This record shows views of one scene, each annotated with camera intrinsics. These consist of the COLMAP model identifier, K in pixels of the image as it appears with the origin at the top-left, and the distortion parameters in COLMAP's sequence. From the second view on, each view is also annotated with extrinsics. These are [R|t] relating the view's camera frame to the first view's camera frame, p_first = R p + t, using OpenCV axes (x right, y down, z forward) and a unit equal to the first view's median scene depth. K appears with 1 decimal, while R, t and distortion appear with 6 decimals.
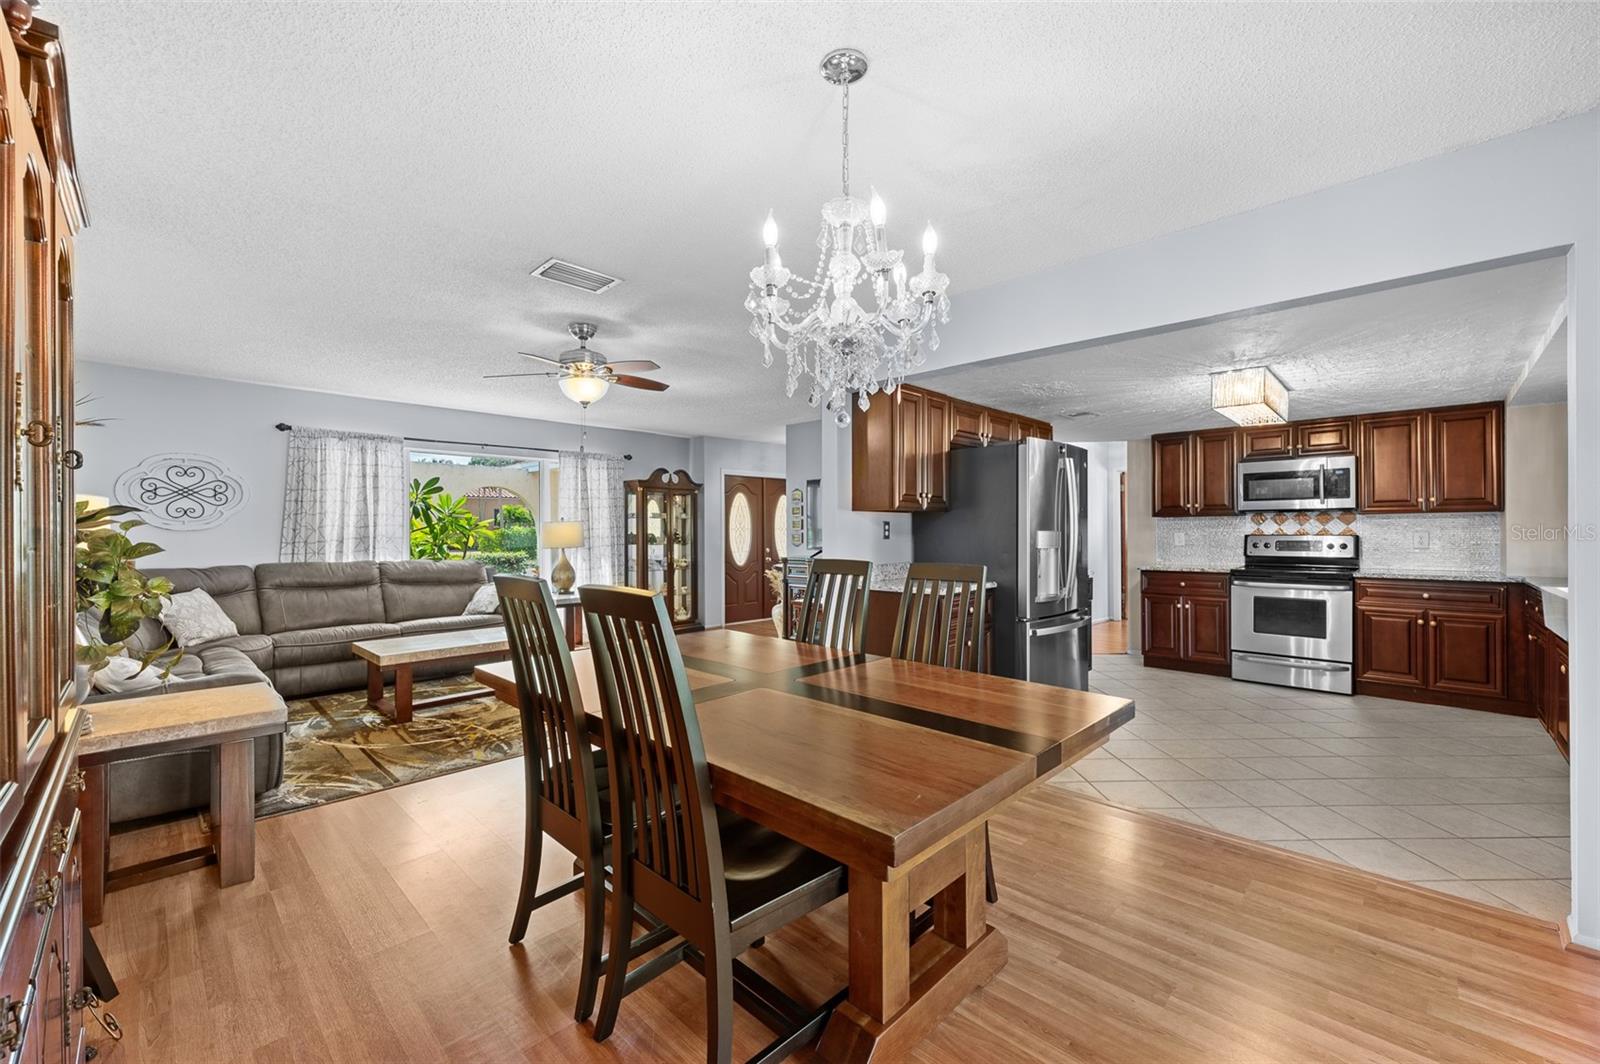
lens RADIAL K [[645.7, 0, 801.3], [0, 645.7, 531.2], [0, 0, 1]] dist [0.001177, 0.000171]
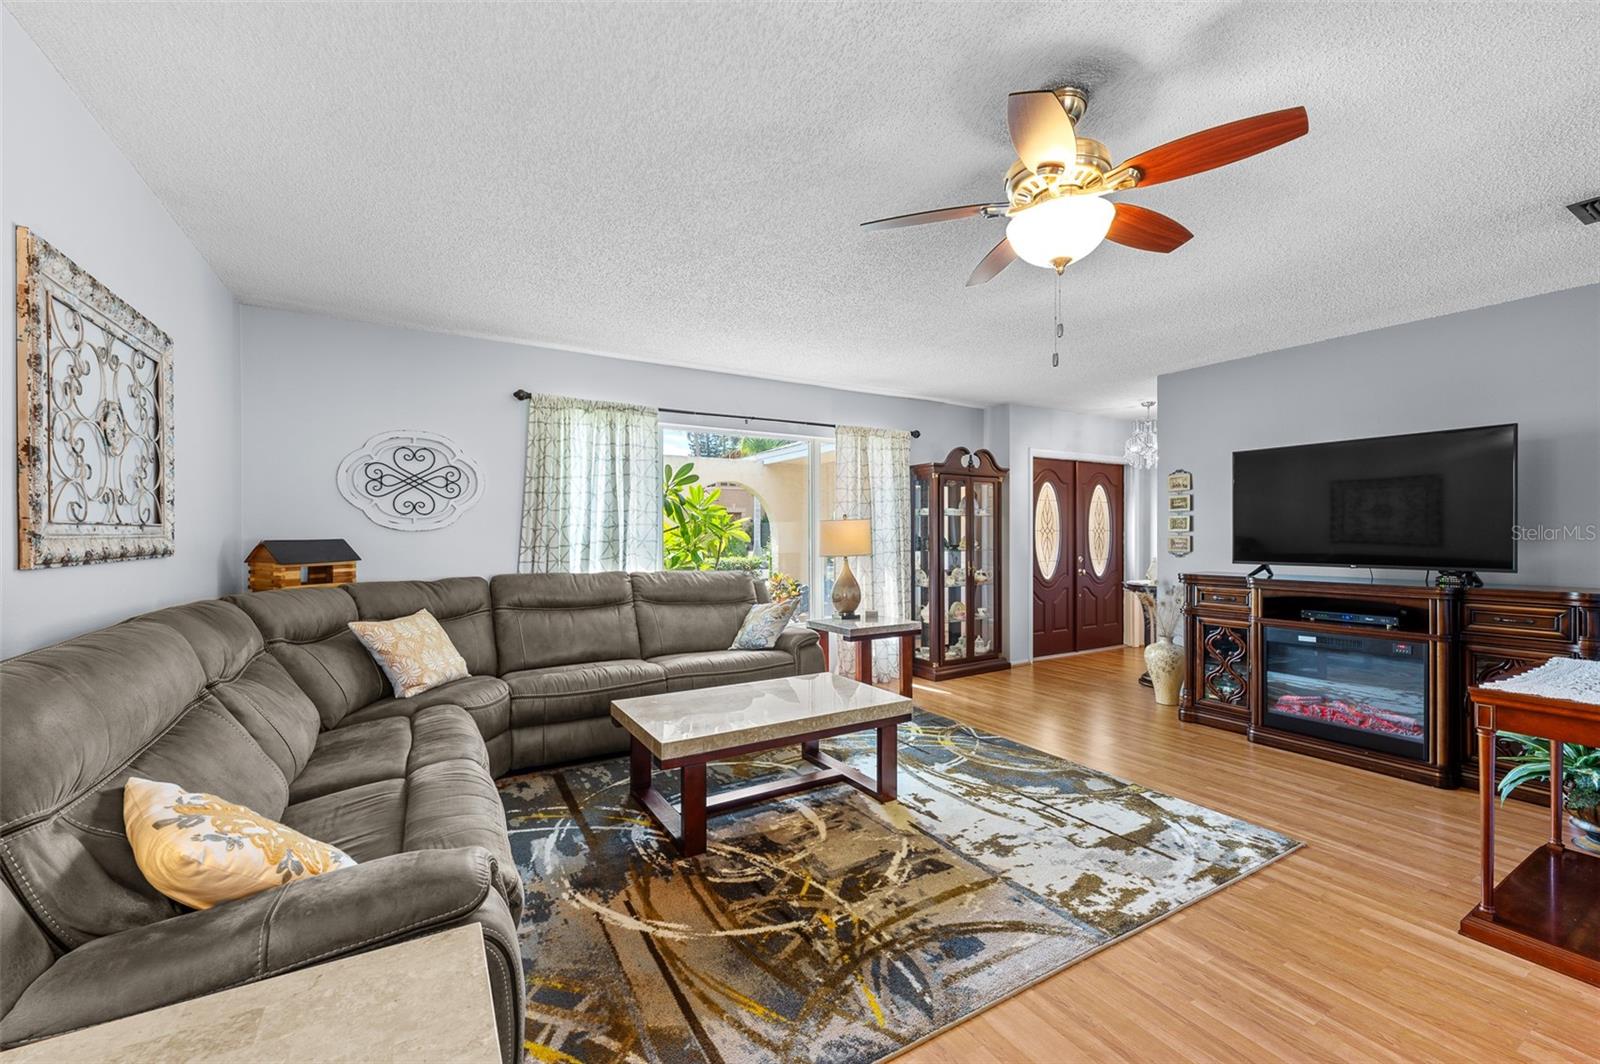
lens RADIAL K [[641.0, 0, 805.5], [0, 641.0, 536.8], [0, 0, 1]] dist [0.000388, -0.000059]
pose [[0.966253, 0.004149, -0.257561, -0.279204], [-0.002484, 0.999974, 0.006792, -0.000229], [0.257583, -0.005923, 0.966238, 0.349495]]
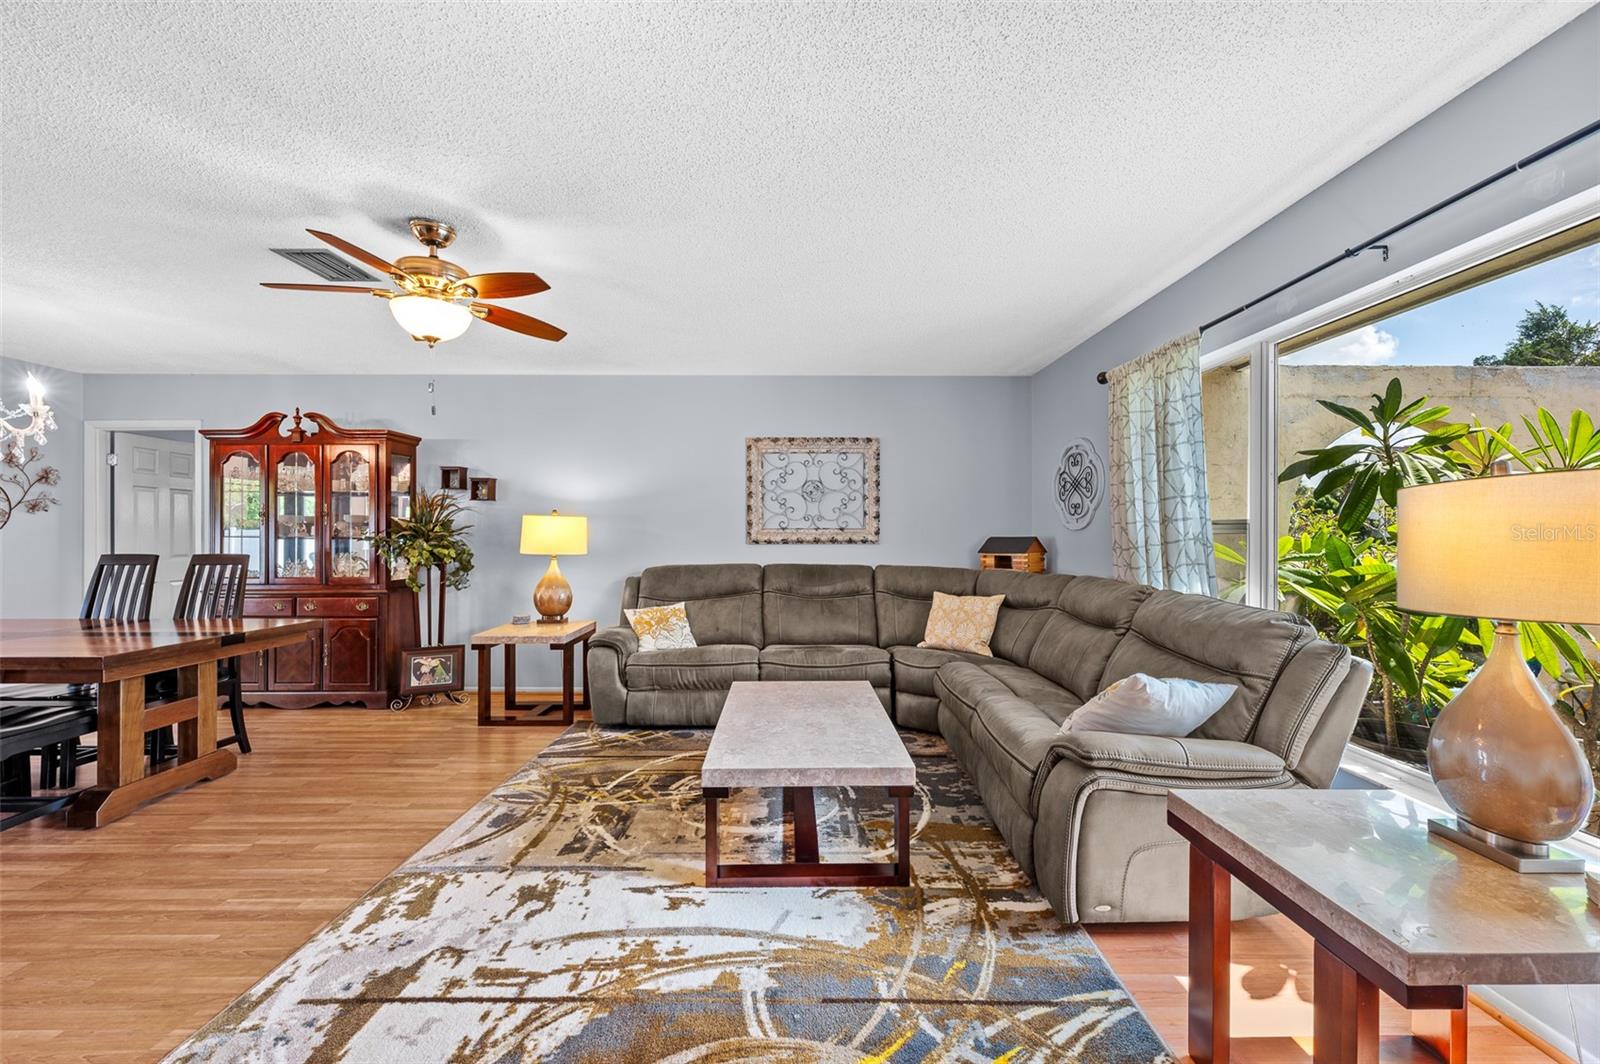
lens RADIAL K [[641.0, 0, 805.5], [0, 641.0, 536.8], [0, 0, 1]] dist [0.000388, -0.000059]
pose [[-0.708574, 0.007465, -0.705597, -0.102023], [0.002883, 0.999966, 0.007684, 0.000055], [0.705631, 0.003411, -0.708572, 1.230186]]
